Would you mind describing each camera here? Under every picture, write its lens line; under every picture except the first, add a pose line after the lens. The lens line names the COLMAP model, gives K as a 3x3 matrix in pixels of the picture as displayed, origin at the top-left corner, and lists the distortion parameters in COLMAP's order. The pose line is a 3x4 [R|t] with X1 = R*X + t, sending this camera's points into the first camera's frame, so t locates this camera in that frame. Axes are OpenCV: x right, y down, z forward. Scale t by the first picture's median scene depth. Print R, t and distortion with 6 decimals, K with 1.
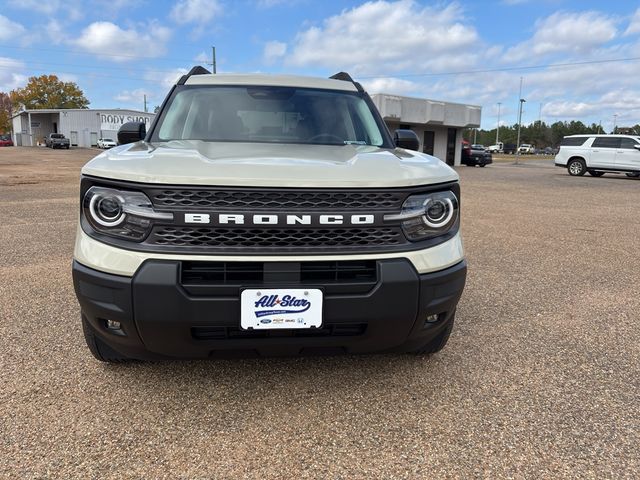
lens RADIAL K [[563.4, 0, 345.7], [0, 563.4, 249.4], [0, 0, 1]] dist [0.040916, -0.036318]
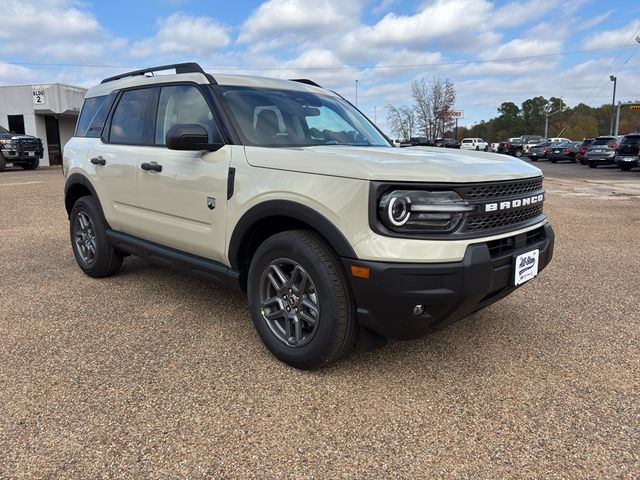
lens RADIAL K [[563.4, 0, 335.6], [0, 563.4, 267.6], [0, 0, 1]] dist [0.040916, -0.036318]
pose [[0.697966, -0.169115, 0.695876, -0.234188], [0.140023, 0.985188, 0.098982, -0.015886], [-0.702309, 0.028352, 0.711308, 0.057097]]
